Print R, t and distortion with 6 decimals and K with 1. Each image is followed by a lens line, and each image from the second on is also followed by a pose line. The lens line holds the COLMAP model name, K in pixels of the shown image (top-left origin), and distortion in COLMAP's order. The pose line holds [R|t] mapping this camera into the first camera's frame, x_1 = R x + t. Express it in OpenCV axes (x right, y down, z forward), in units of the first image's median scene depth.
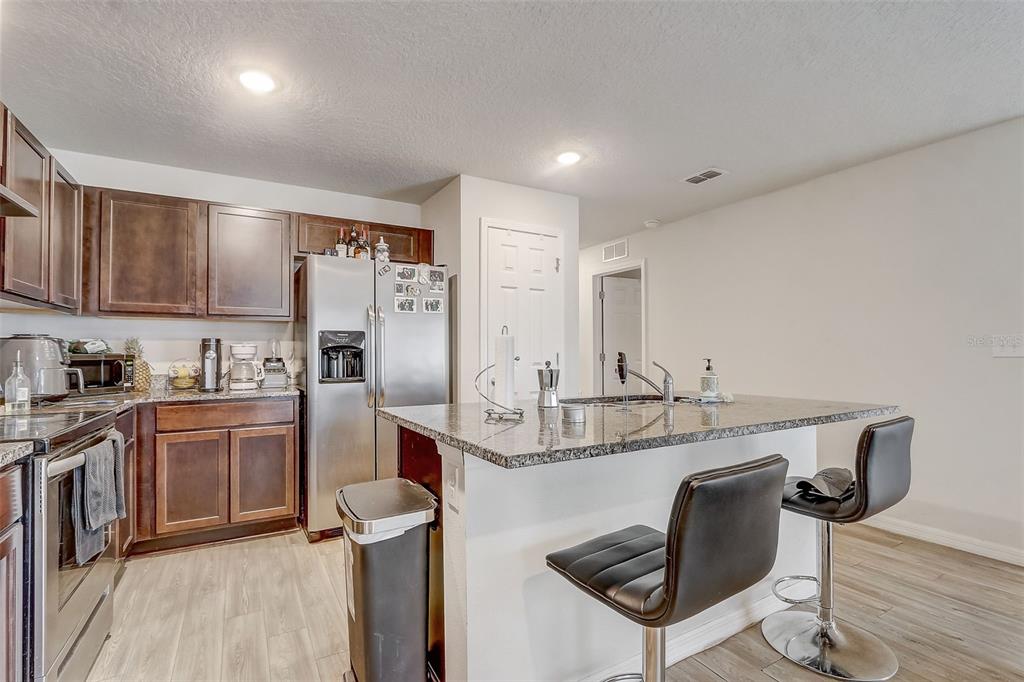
lens RADIAL K [[469.6, 0, 511.9], [0, 469.6, 343.8], [0, 0, 1]] dist [-0.016107, 0.001310]
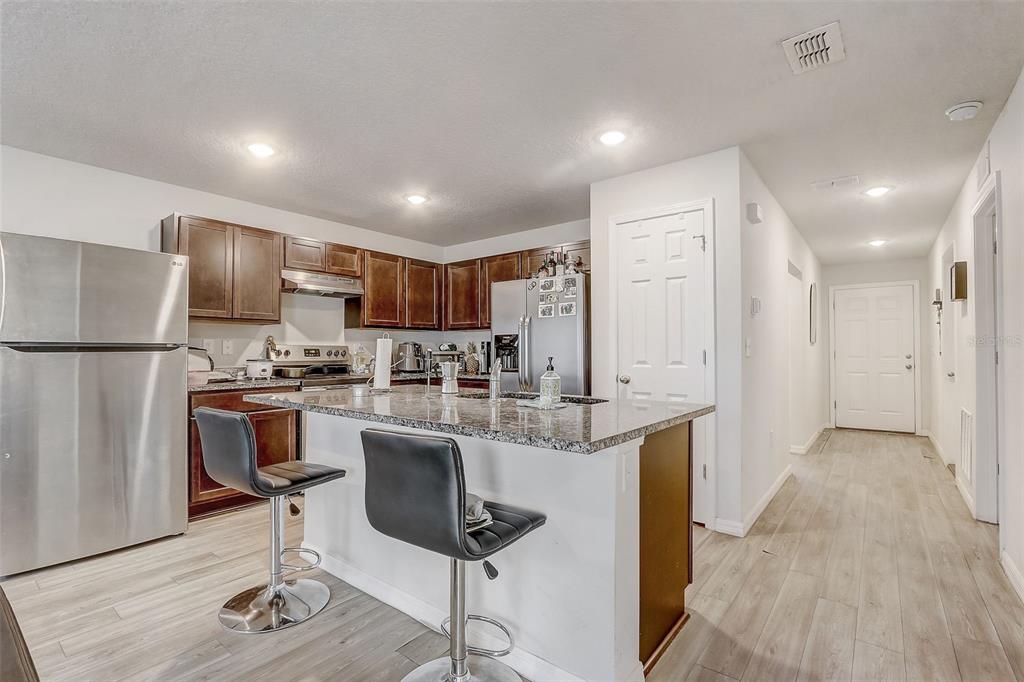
lens RADIAL K [[469.6, 0, 512.0], [0, 469.6, 345.0], [0, 0, 1]] dist [-0.016107, 0.001310]
pose [[0.375235, -0.010515, -0.926870, 0.862669], [0.013514, 0.999891, -0.005873, 0.010570], [0.926831, -0.010322, 0.375336, 0.459751]]
